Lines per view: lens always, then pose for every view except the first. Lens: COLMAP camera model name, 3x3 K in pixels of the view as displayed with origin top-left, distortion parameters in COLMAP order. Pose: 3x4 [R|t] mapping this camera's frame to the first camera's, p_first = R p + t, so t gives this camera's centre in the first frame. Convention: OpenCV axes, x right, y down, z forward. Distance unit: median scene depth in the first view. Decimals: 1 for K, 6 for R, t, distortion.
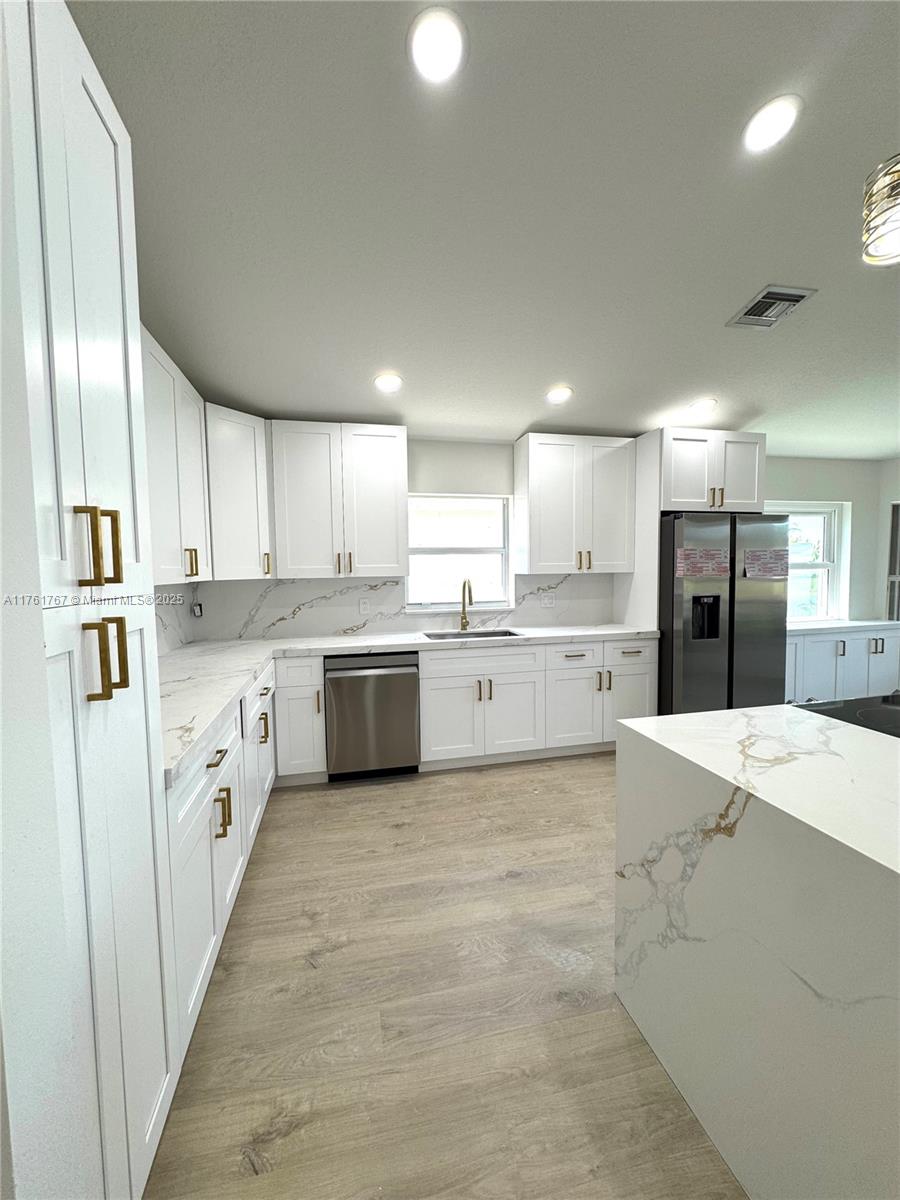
lens RADIAL K [[481.0, 0, 450.7], [0, 481.0, 597.3], [0, 0, 1]] dist [-0.003579, 0.000771]
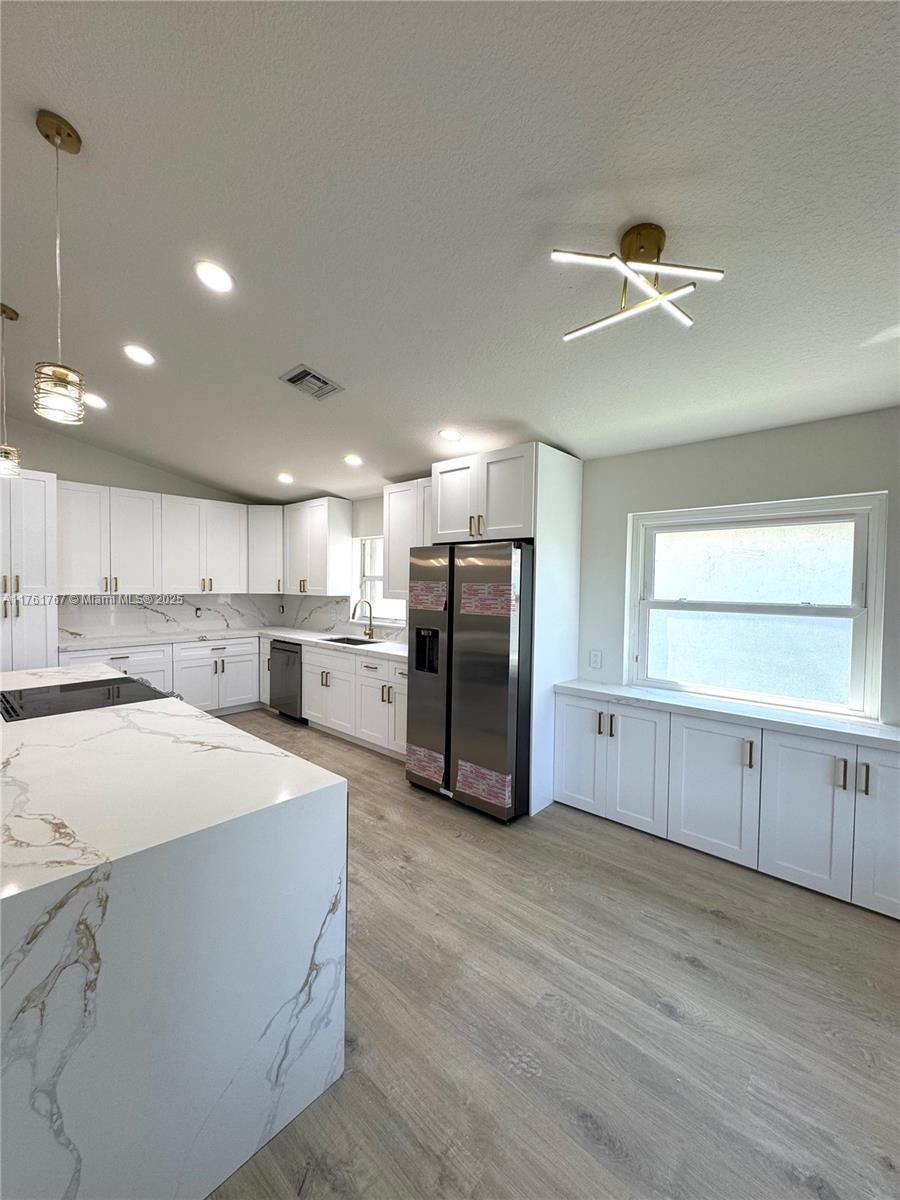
lens RADIAL K [[481.0, 0, 452.1], [0, 481.0, 600.1], [0, 0, 1]] dist [-0.003579, 0.000771]
pose [[0.574189, 0.050447, -0.817167, 1.340738], [-0.072110, 0.997337, 0.010900, -0.074867], [0.815541, 0.052668, 0.576298, 0.453501]]
